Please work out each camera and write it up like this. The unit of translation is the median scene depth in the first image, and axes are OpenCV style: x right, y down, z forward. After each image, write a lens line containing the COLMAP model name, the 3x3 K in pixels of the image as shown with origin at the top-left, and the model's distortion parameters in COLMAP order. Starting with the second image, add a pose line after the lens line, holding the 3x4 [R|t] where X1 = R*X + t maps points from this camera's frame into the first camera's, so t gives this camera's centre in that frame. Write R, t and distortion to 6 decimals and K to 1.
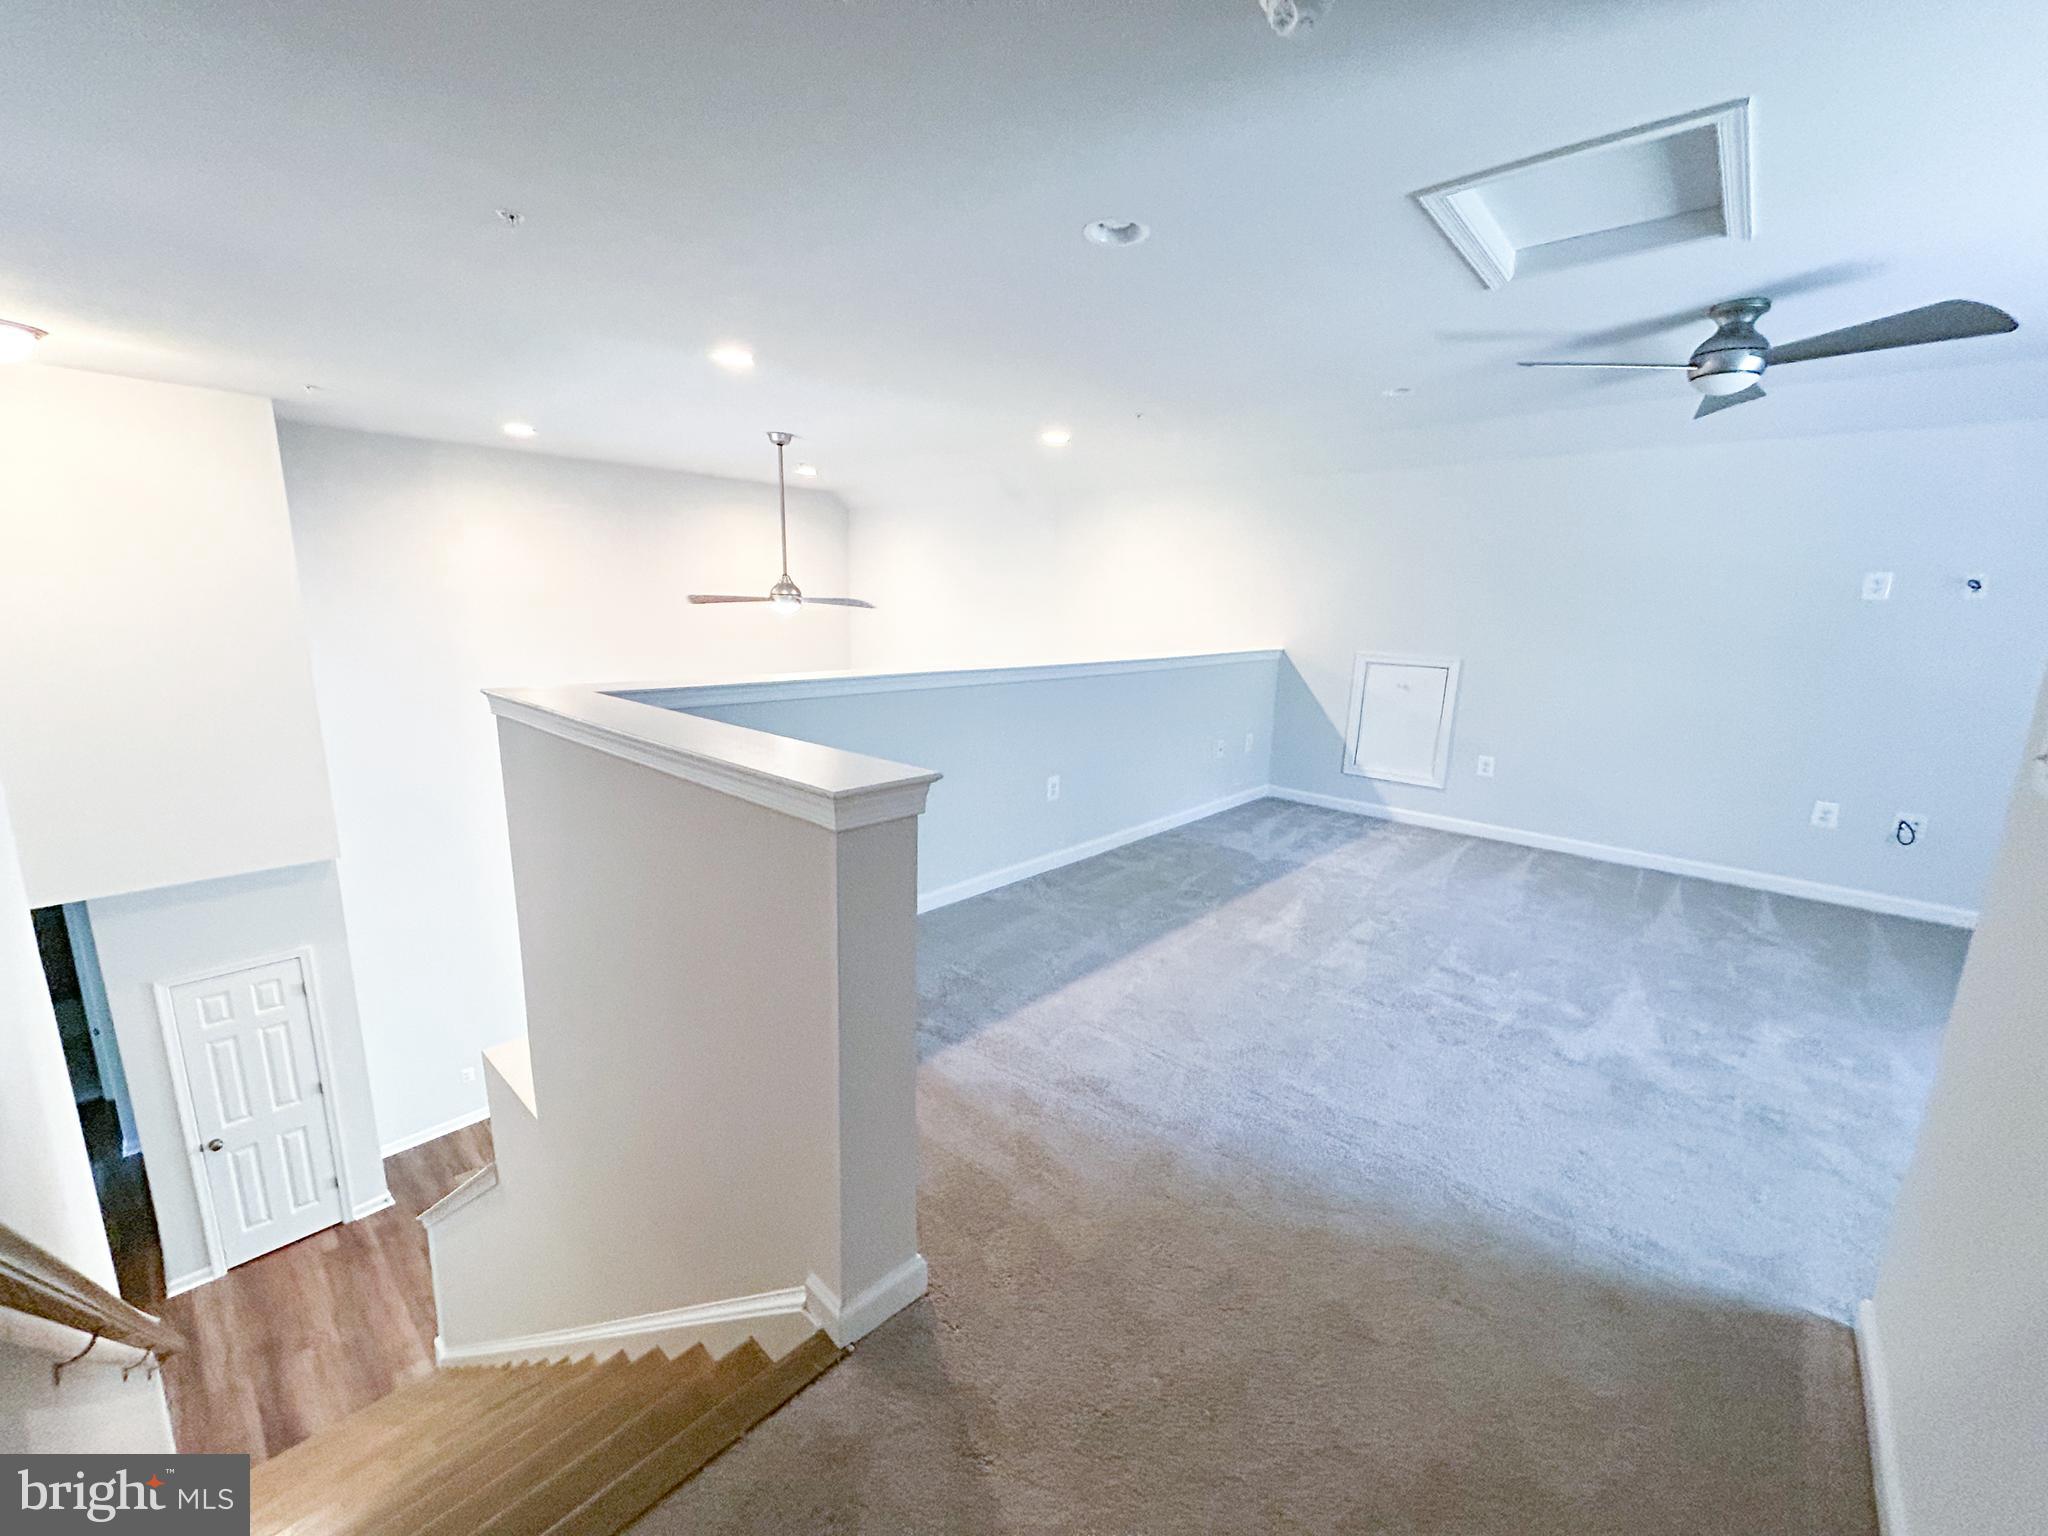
lens RADIAL K [[828.3, 0, 1024.0], [0, 828.3, 768.0], [0, 0, 1]] dist [-0.000153, -0.000063]
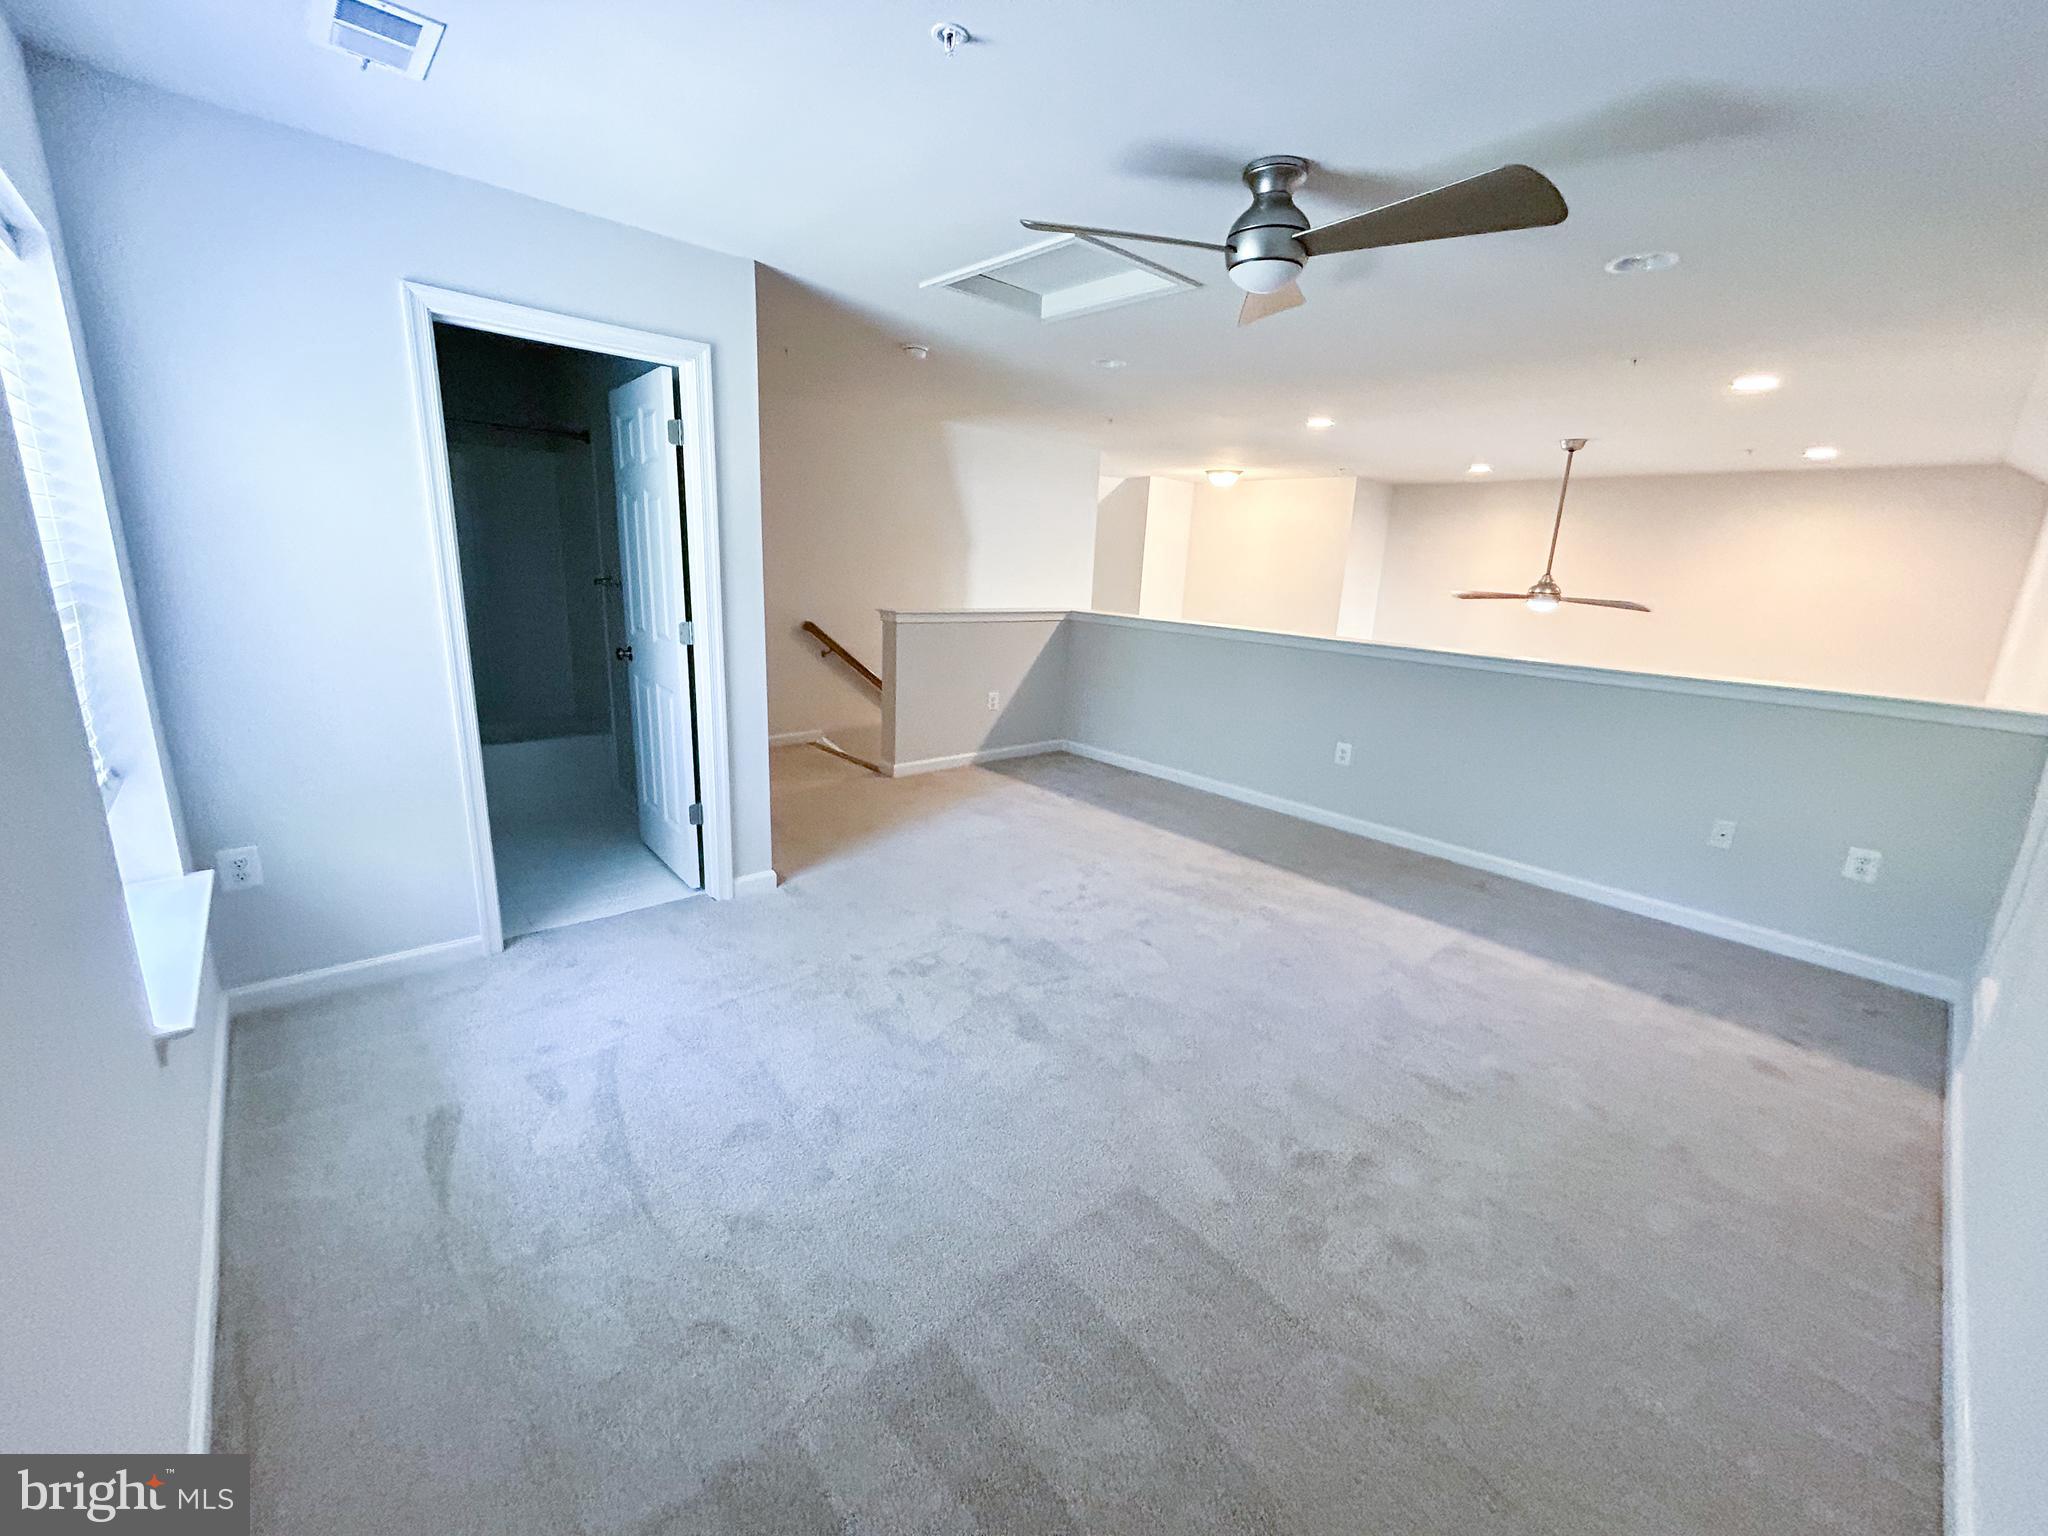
lens RADIAL K [[828.3, 0, 1024.0], [0, 828.3, 768.0], [0, 0, 1]] dist [-0.000153, -0.000063]
pose [[-0.117031, 0.216214, -0.969307, 1.176718], [-0.259316, 0.935502, 0.239982, -0.114544], [0.958675, 0.279443, -0.053415, 0.668990]]
